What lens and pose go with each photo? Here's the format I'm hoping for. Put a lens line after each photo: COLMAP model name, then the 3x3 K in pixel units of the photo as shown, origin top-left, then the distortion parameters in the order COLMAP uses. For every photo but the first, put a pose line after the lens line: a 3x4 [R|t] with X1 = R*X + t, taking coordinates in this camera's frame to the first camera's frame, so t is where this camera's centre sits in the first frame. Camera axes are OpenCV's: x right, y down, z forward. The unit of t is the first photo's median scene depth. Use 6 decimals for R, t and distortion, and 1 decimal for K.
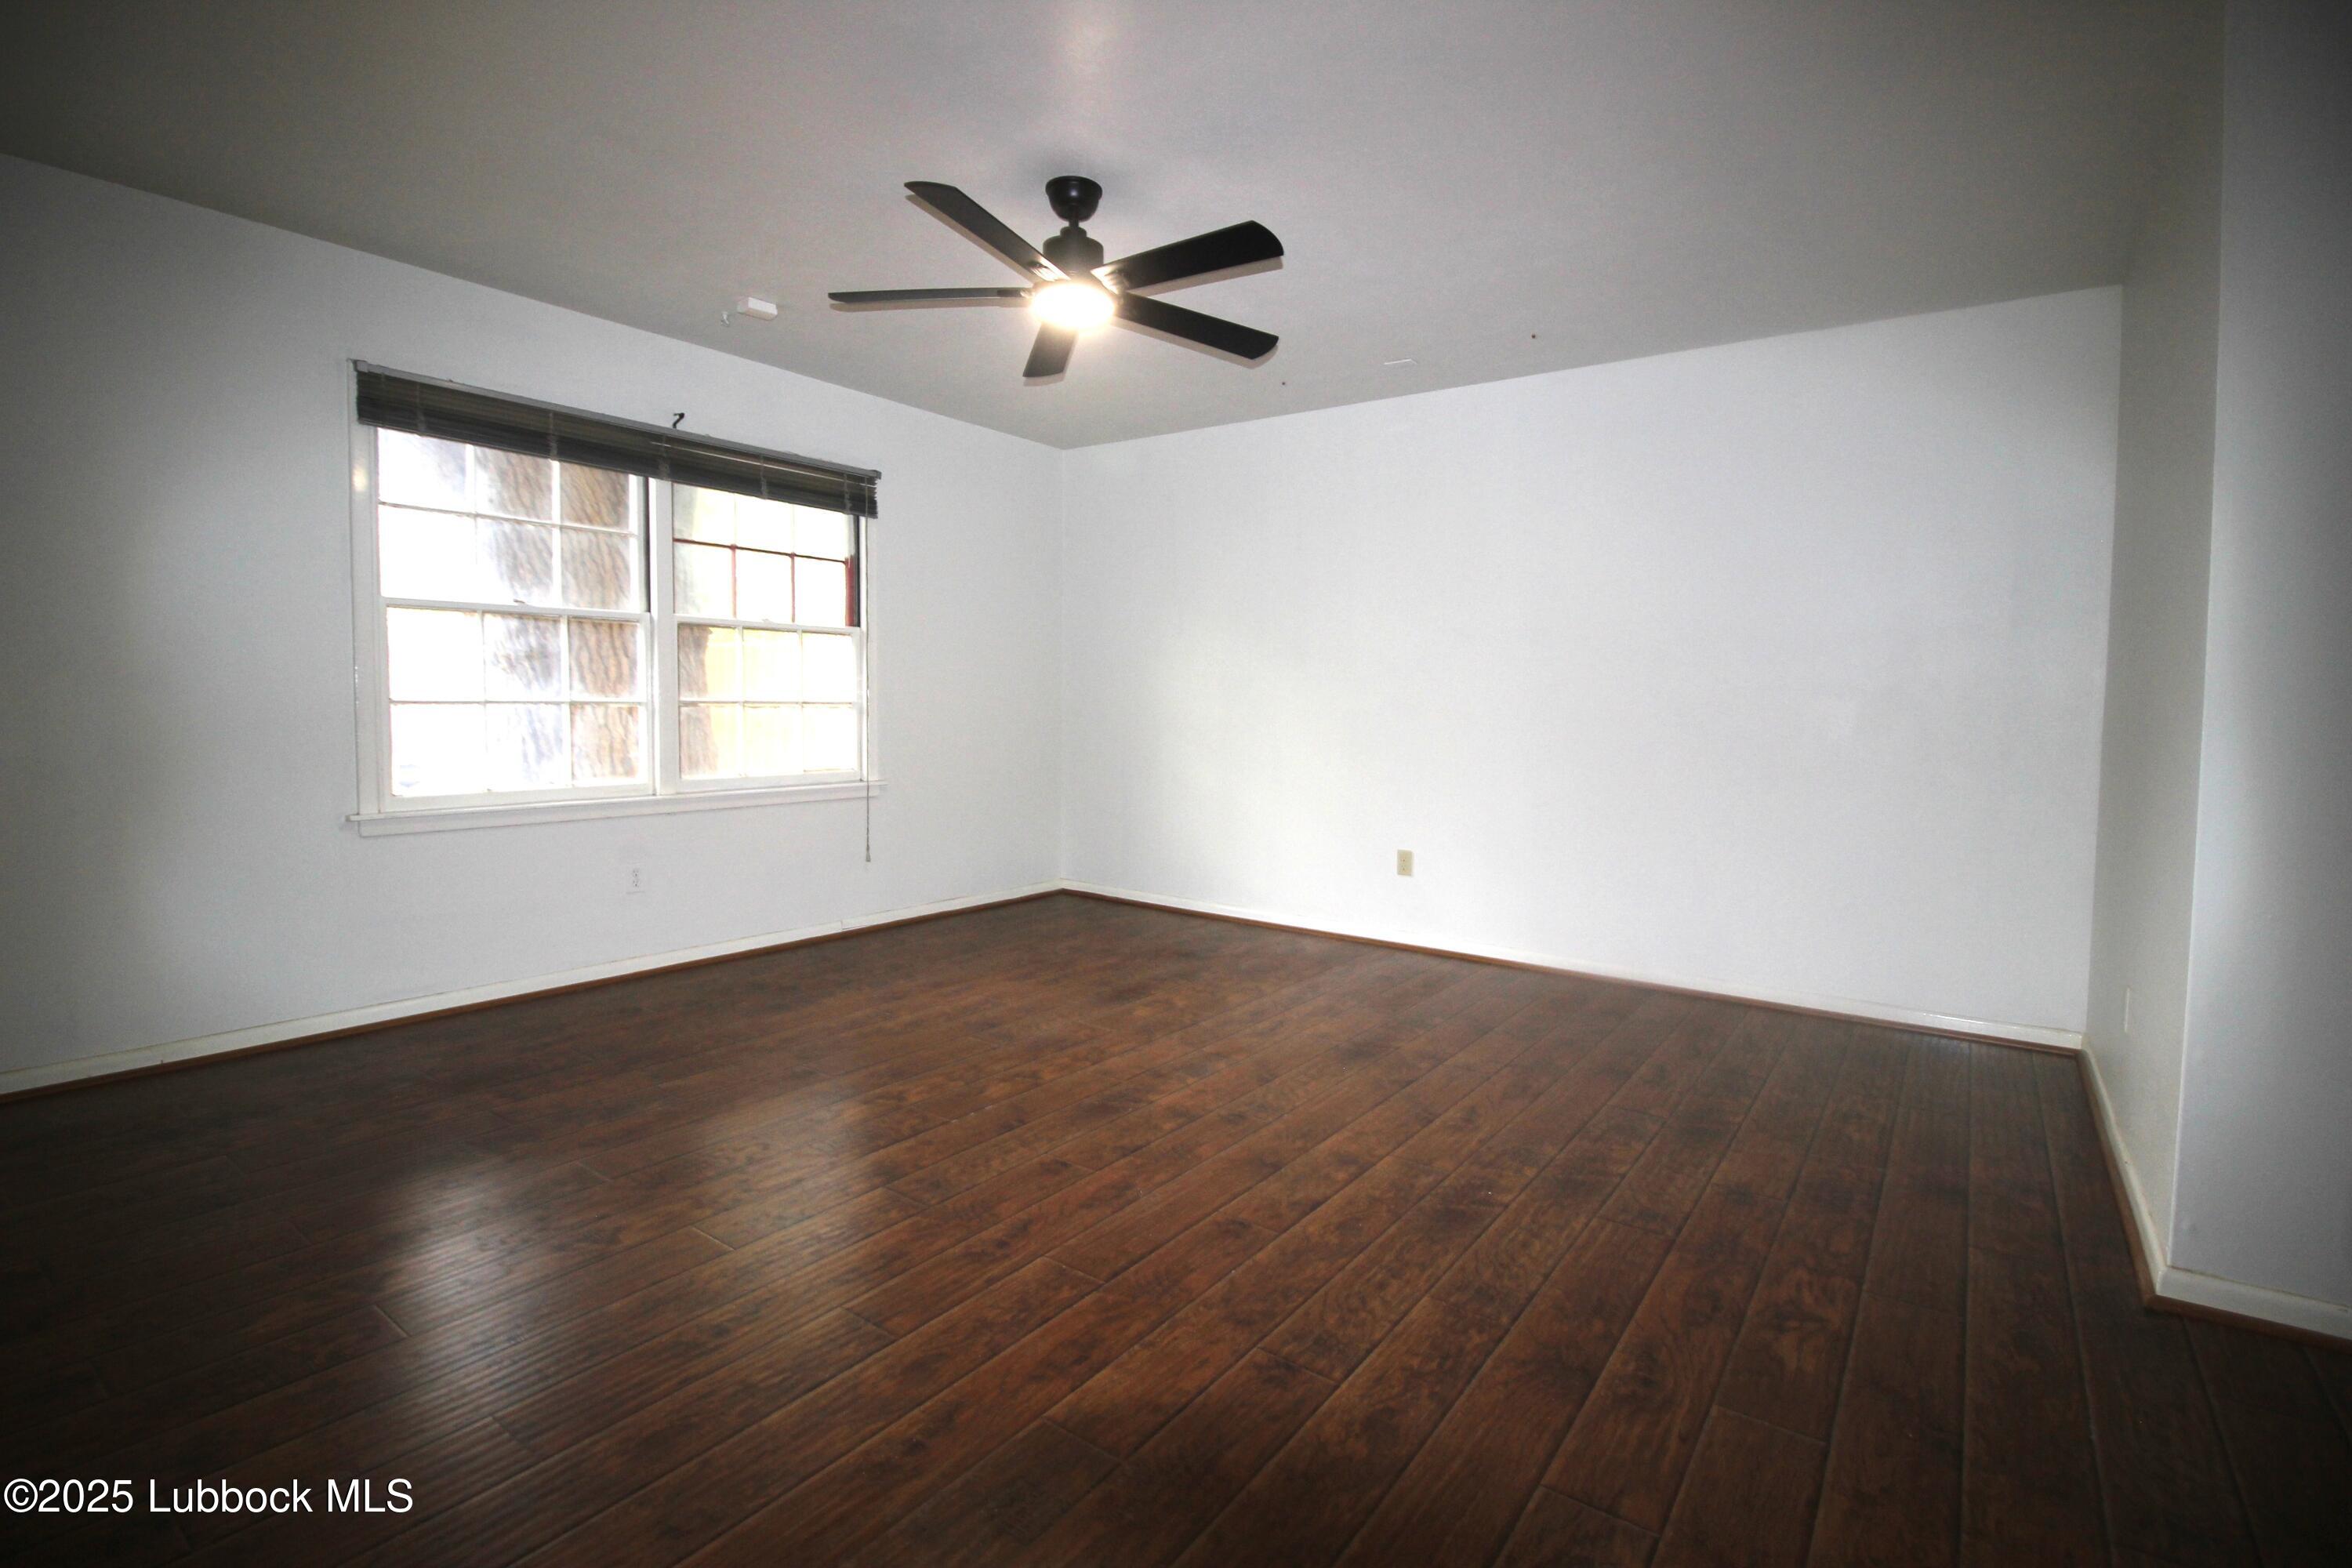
lens RADIAL K [[1091.7, 0, 1180.0], [0, 1091.7, 756.0], [0, 0, 1]] dist [-0.012596, -0.007517]
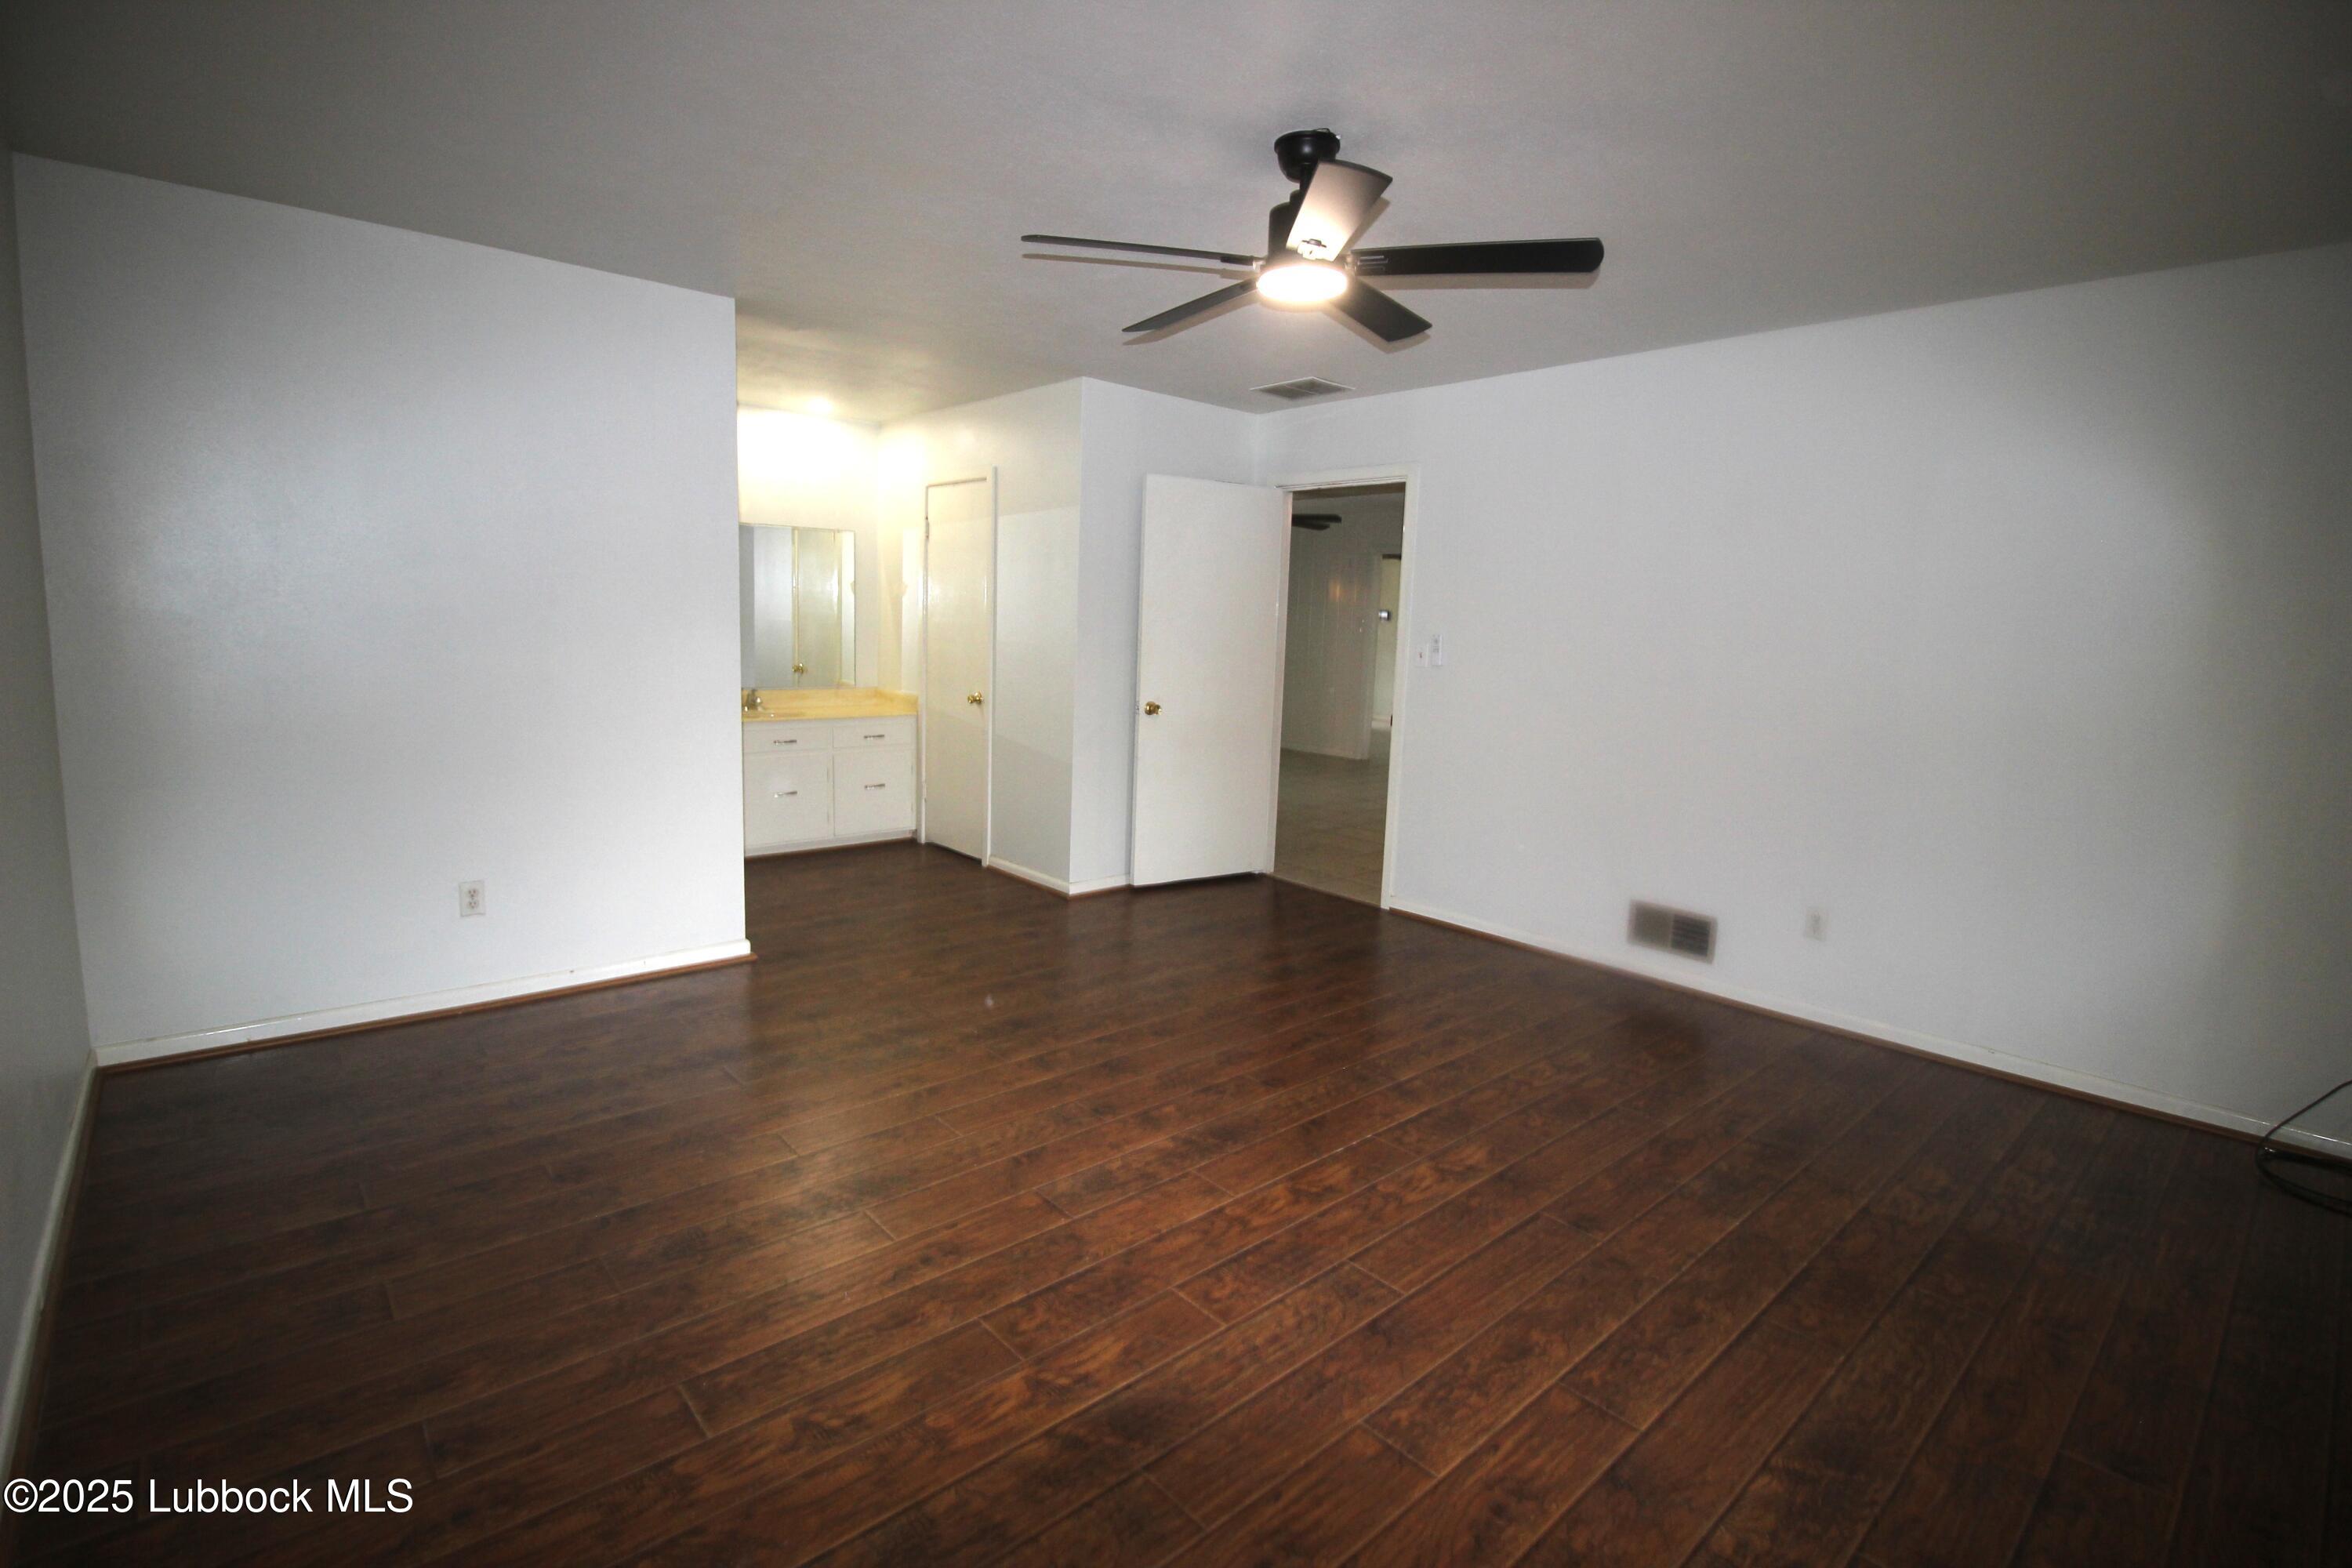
lens RADIAL K [[1091.7, 0, 1180.0], [0, 1091.7, 756.0], [0, 0, 1]] dist [-0.012596, -0.007517]
pose [[-0.977835, -0.071290, 0.196869, -0.203484], [-0.037580, 0.984738, 0.169936, -0.185657], [-0.205979, 0.158771, -0.965590, 1.931695]]
